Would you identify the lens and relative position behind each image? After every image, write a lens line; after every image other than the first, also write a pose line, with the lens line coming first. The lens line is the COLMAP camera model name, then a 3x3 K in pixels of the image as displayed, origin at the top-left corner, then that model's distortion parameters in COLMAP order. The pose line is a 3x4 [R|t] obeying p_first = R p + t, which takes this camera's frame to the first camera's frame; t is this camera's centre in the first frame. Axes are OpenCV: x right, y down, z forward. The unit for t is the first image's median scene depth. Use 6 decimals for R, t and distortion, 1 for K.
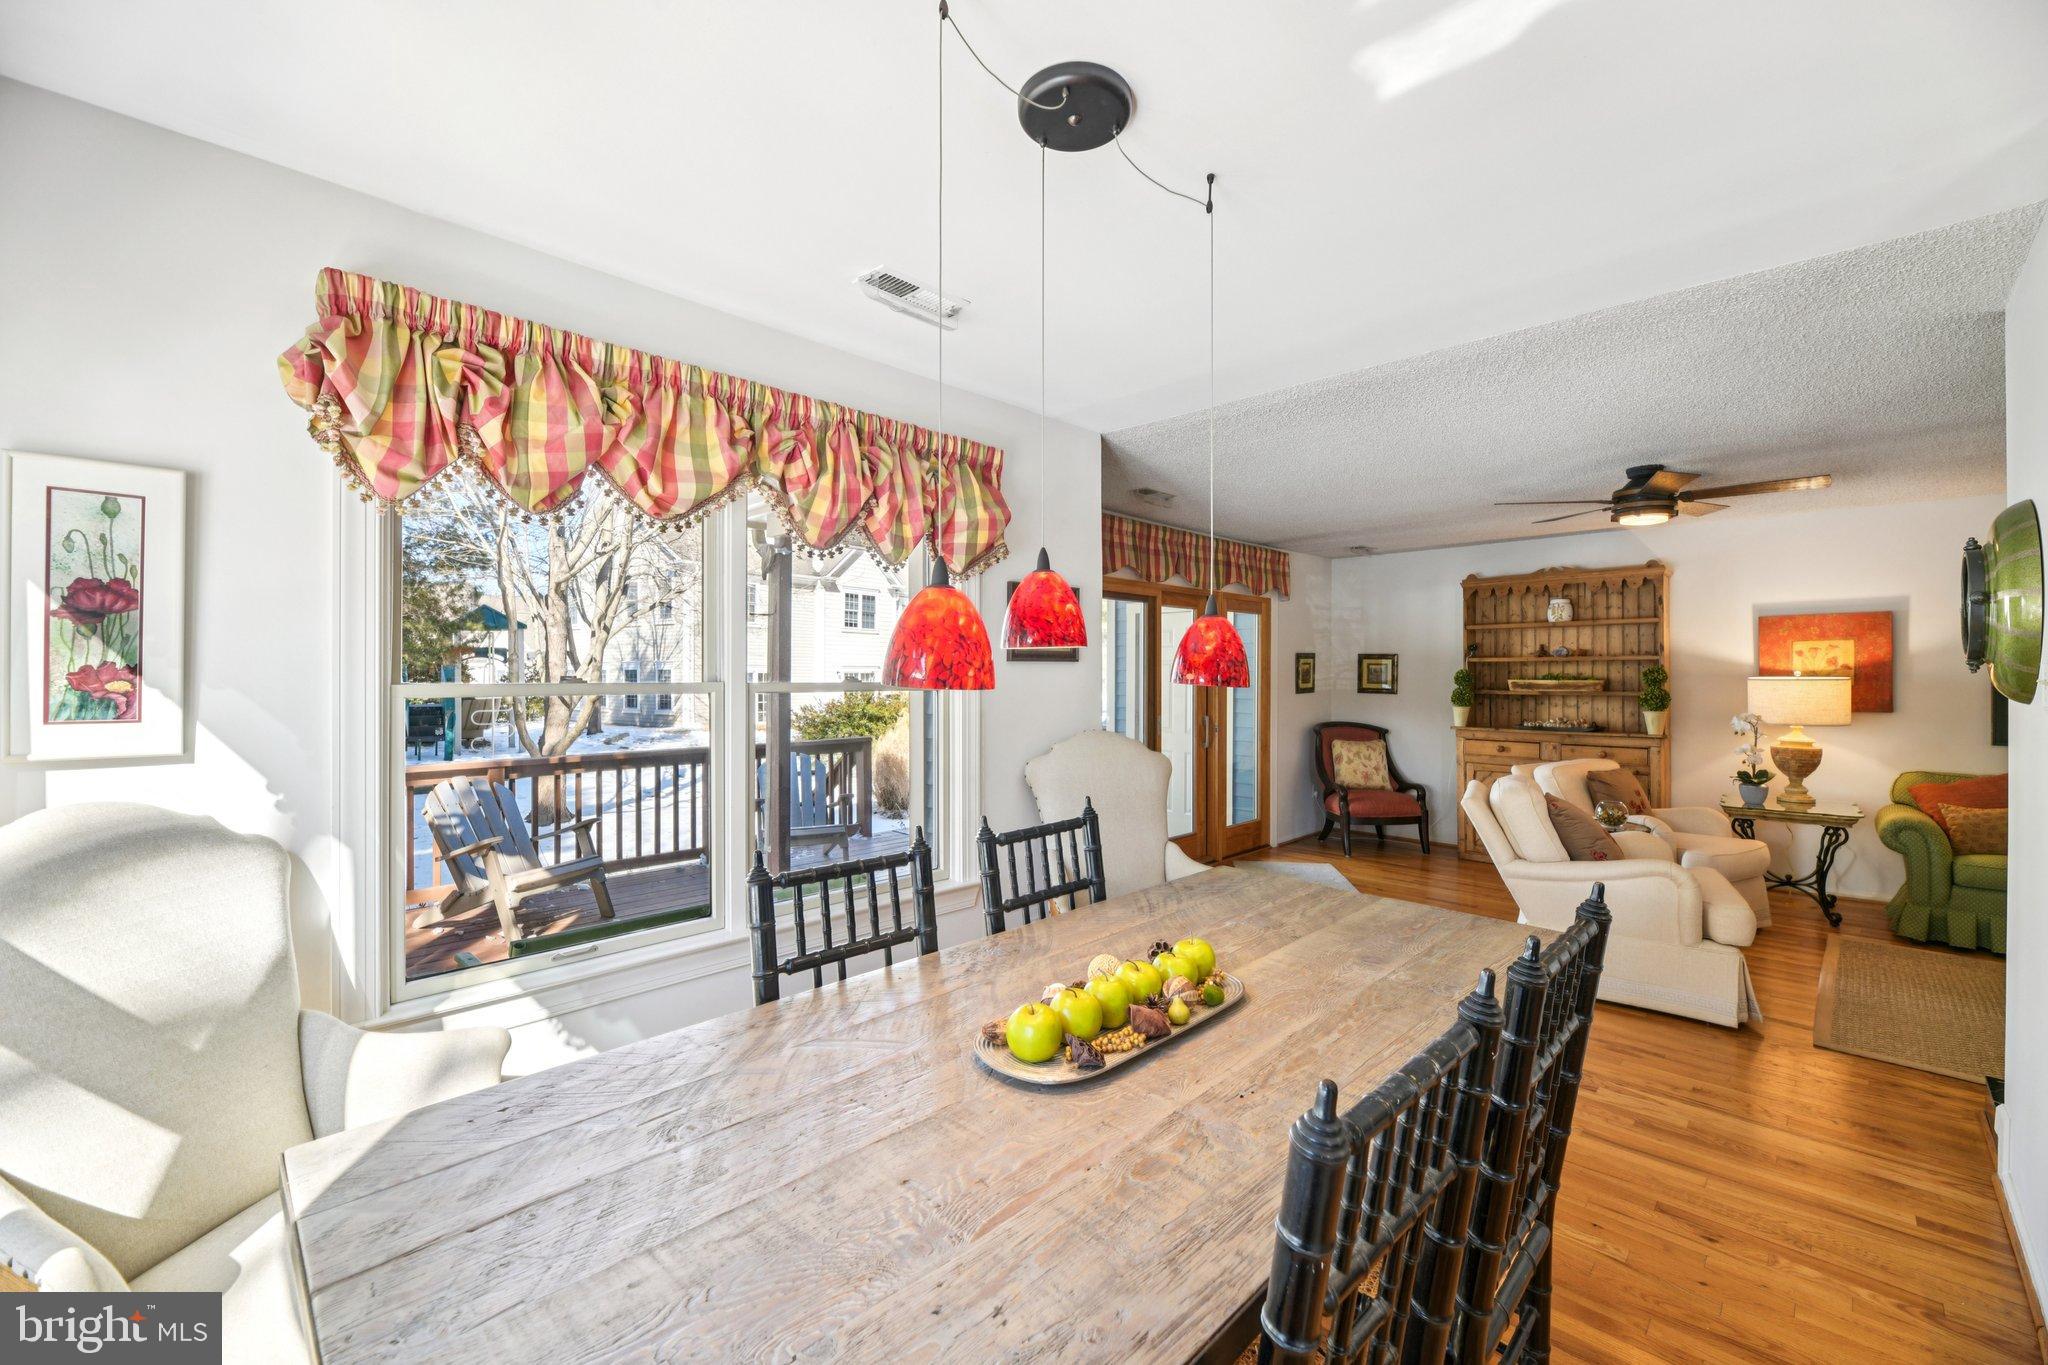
lens RADIAL K [[829.1, 0, 1033.1], [0, 829.1, 673.4], [0, 0, 1]] dist [0.000509, -0.002773]
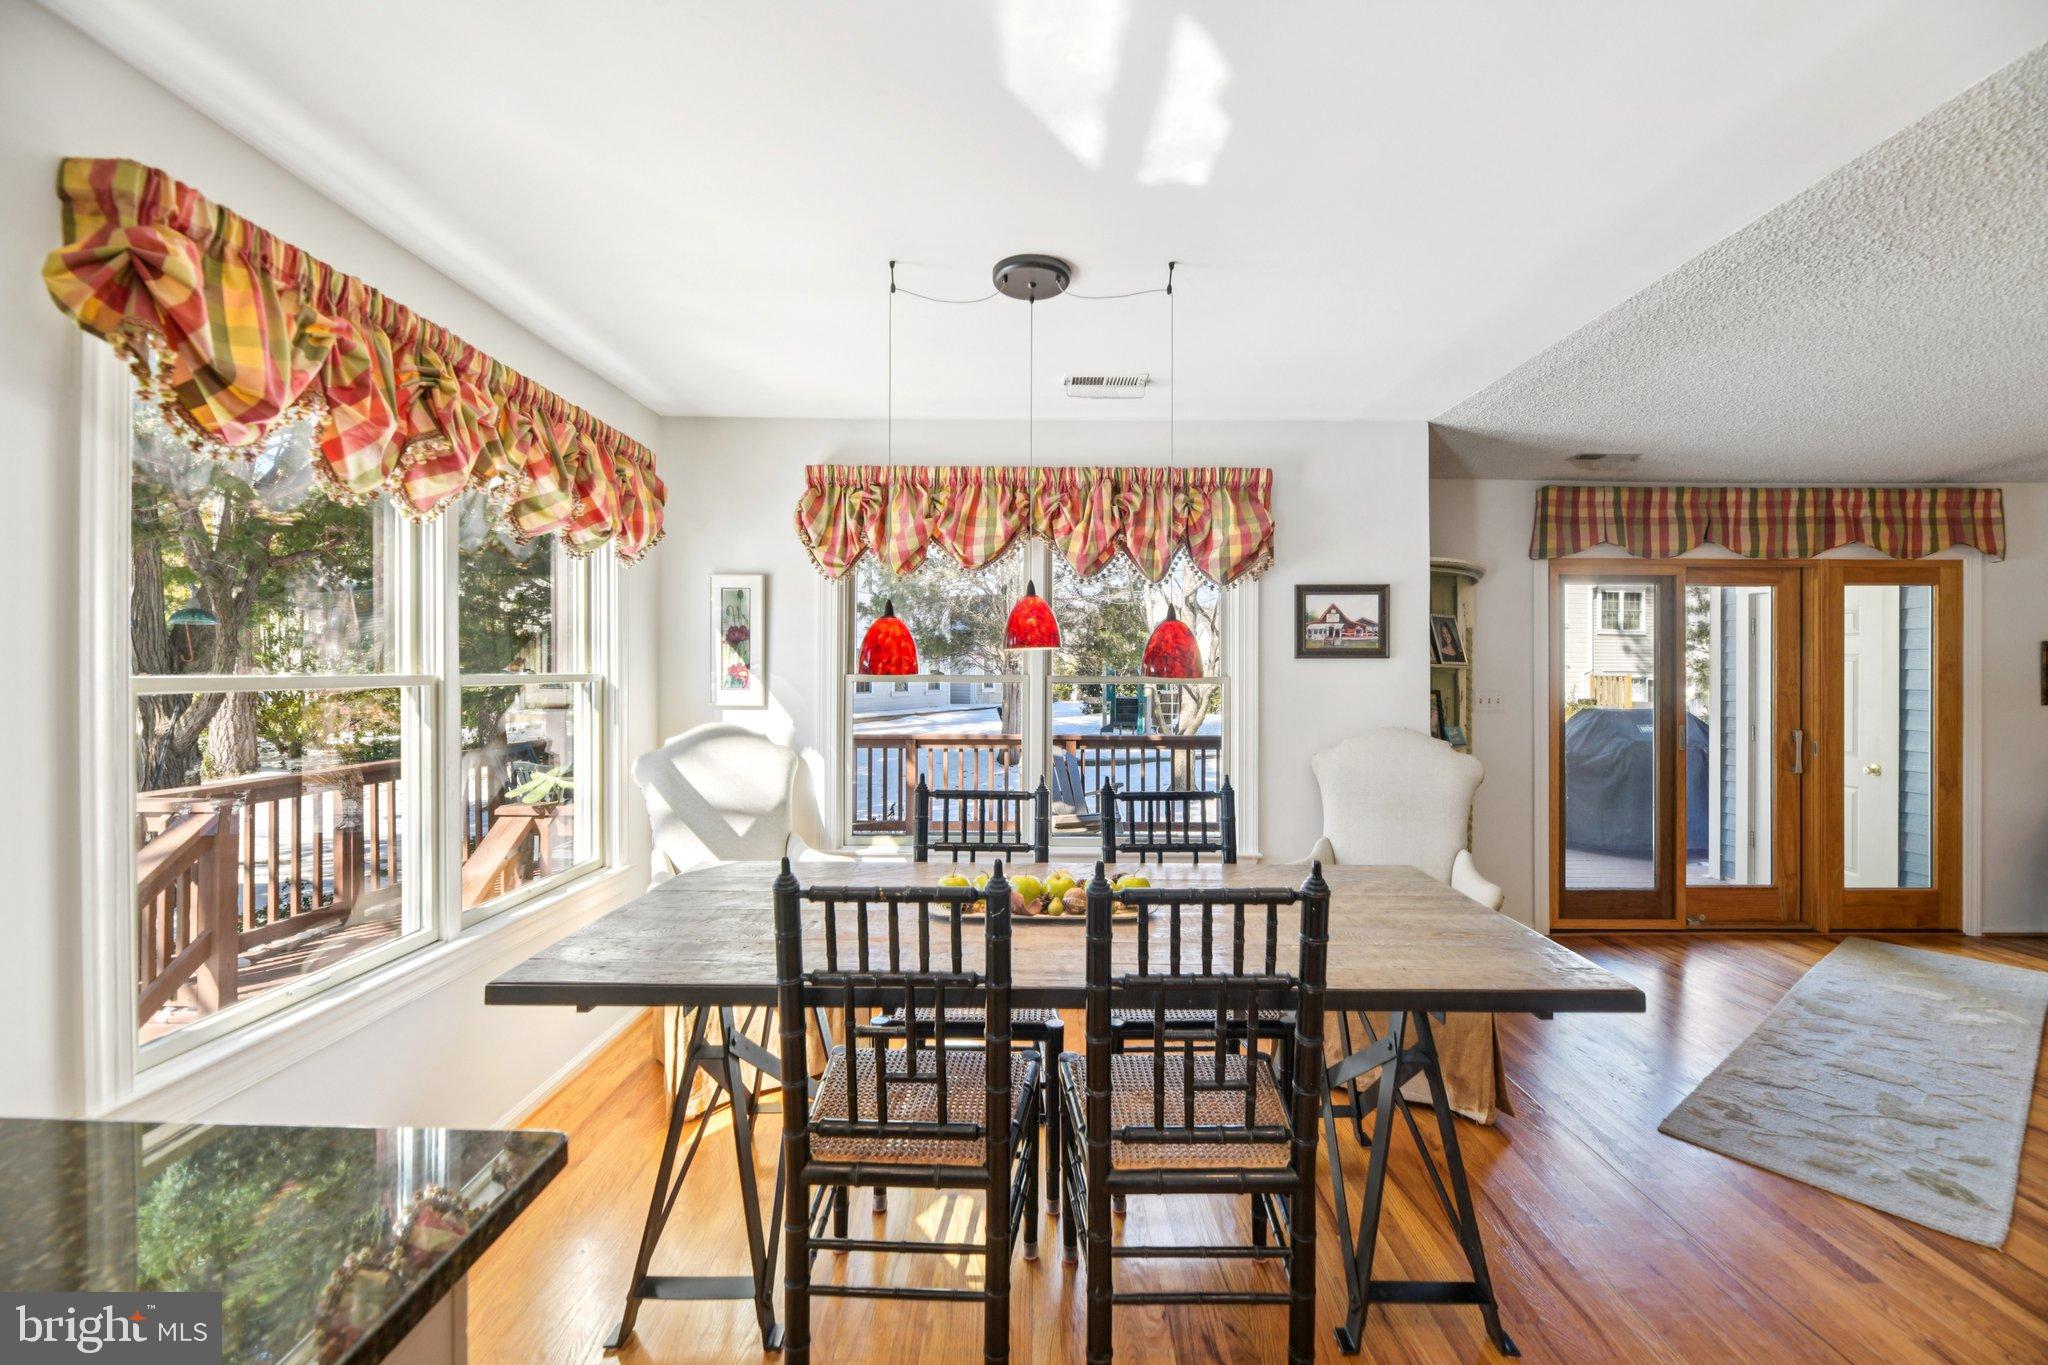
lens RADIAL K [[829.1, 0, 1037.0], [0, 829.1, 673.0], [0, 0, 1]] dist [0.000509, -0.002773]
pose [[0.696504, 0.002376, -0.717549, 0.505807], [-0.002625, 0.999996, 0.000763, 0.004922], [0.717549, 0.001352, 0.696507, 0.000363]]
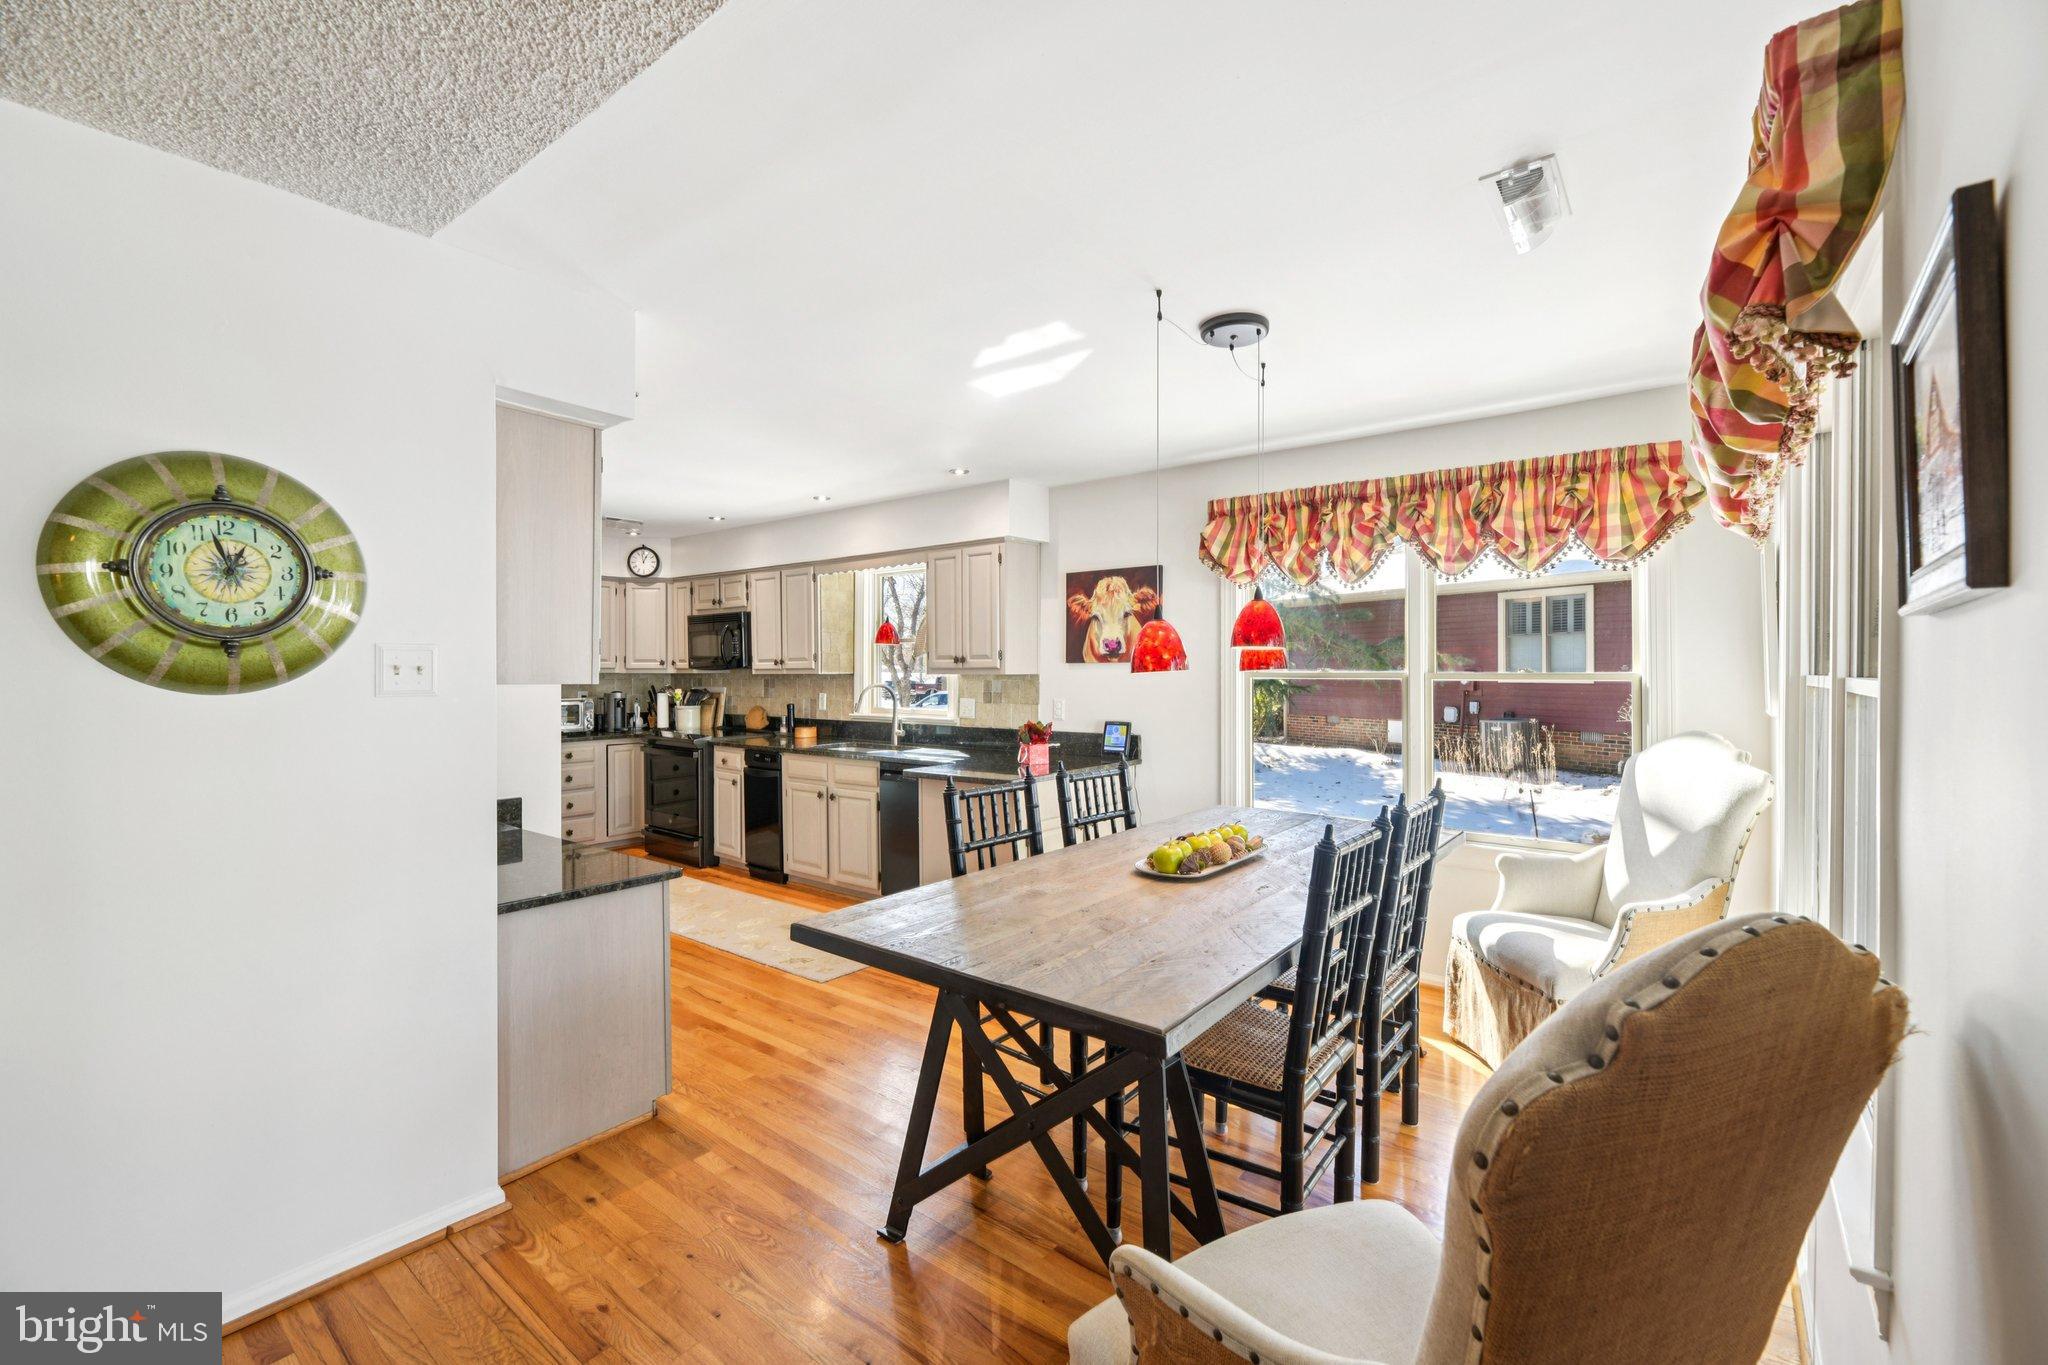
lens RADIAL K [[871.0, 0, 1034.2], [0, 871.0, 669.4], [0, 0, 1]] dist [-0.000807, -0.001634]
pose [[-0.994515, -0.003637, -0.104535, 0.296030], [-0.003784, 0.999992, 0.001209, 0.005030], [0.104530, 0.001598, -0.994520, 1.267153]]
